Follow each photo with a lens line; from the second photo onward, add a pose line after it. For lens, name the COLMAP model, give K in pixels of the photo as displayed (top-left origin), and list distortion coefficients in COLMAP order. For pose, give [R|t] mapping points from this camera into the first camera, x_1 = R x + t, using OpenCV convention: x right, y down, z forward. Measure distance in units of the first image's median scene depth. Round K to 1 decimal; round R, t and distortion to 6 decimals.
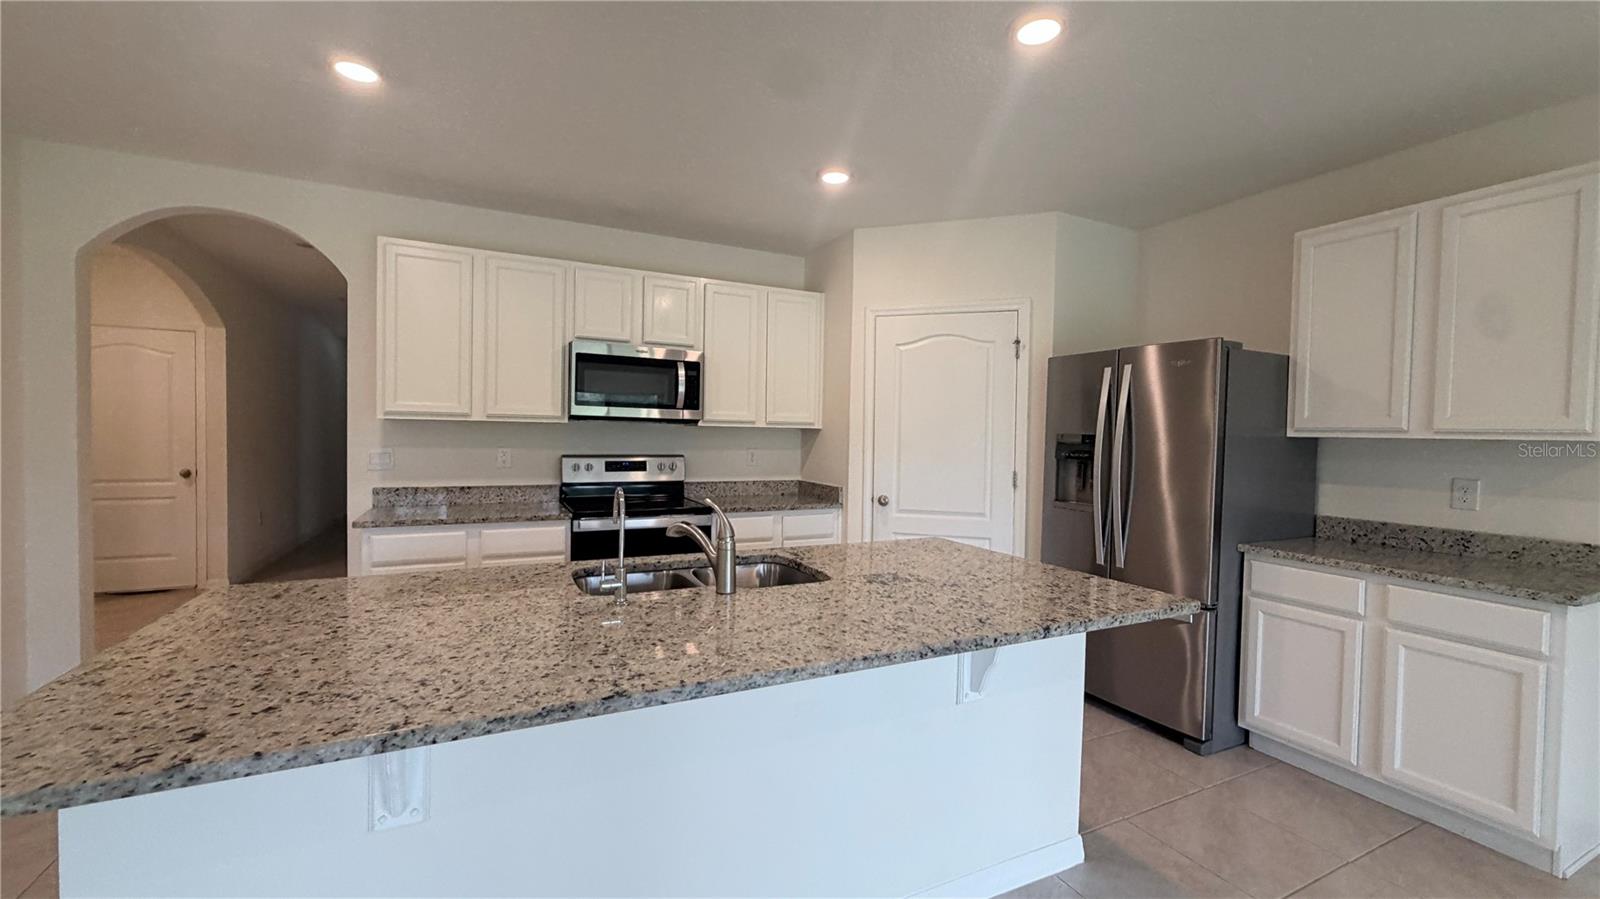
lens RADIAL K [[641.1, 0, 801.1], [0, 641.1, 449.0], [0, 0, 1]] dist [0.001844, -0.000353]
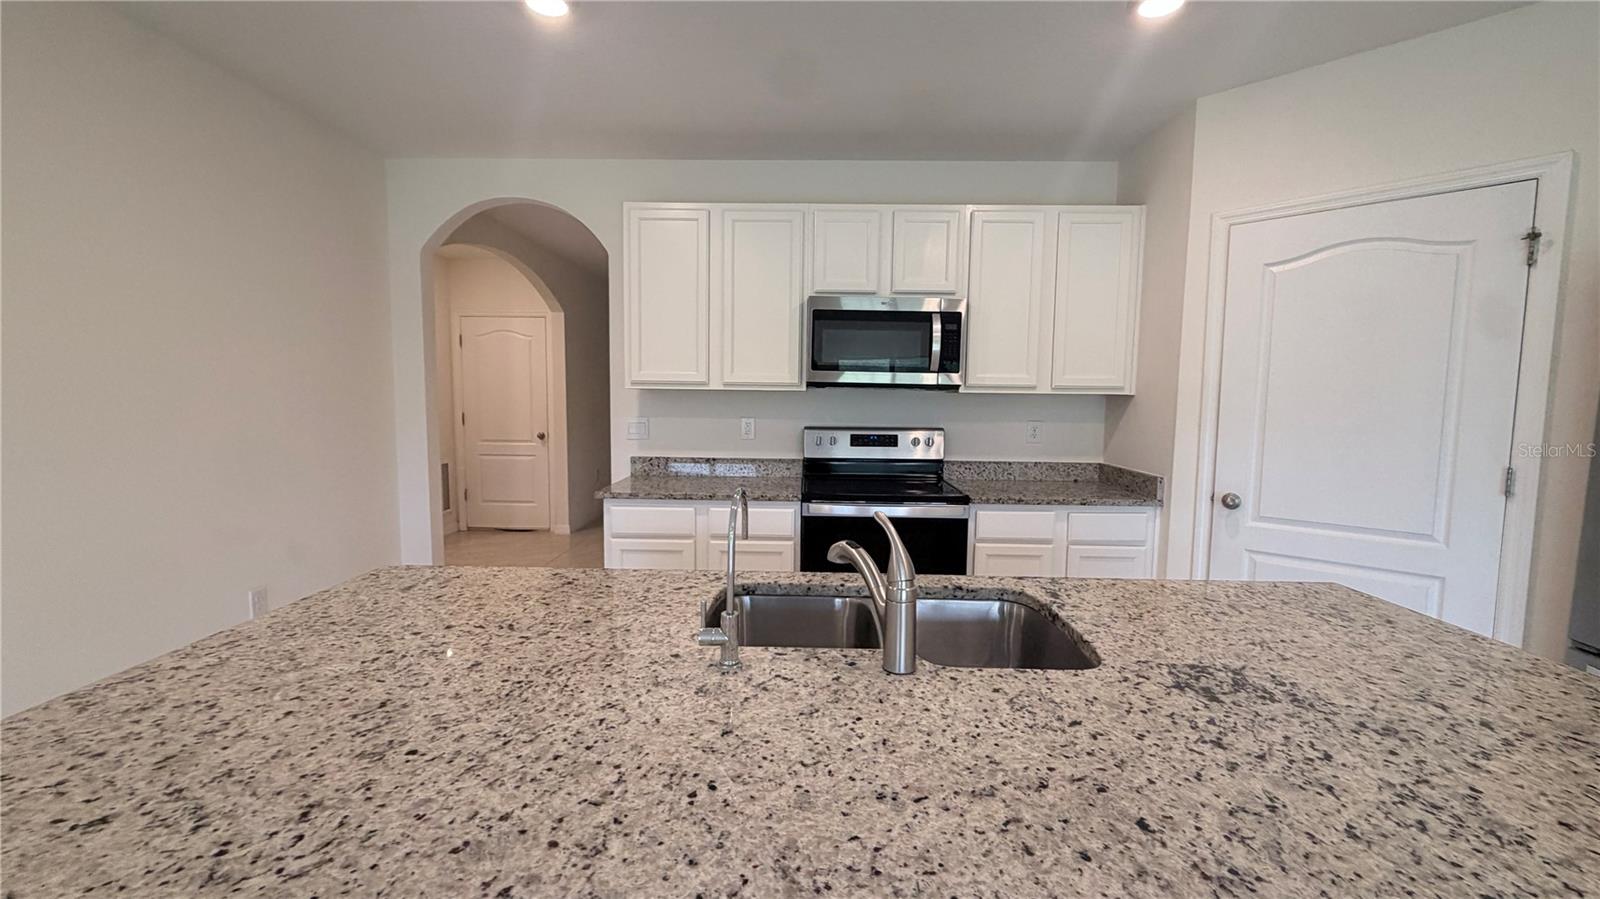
lens RADIAL K [[641.1, 0, 797.1], [0, 641.1, 448.2], [0, 0, 1]] dist [0.001844, -0.000353]
pose [[0.887495, 0.030918, -0.459778, 0.033680], [-0.007559, 0.998589, 0.052560, -0.007815], [0.460754, -0.043172, 0.886477, 0.206068]]
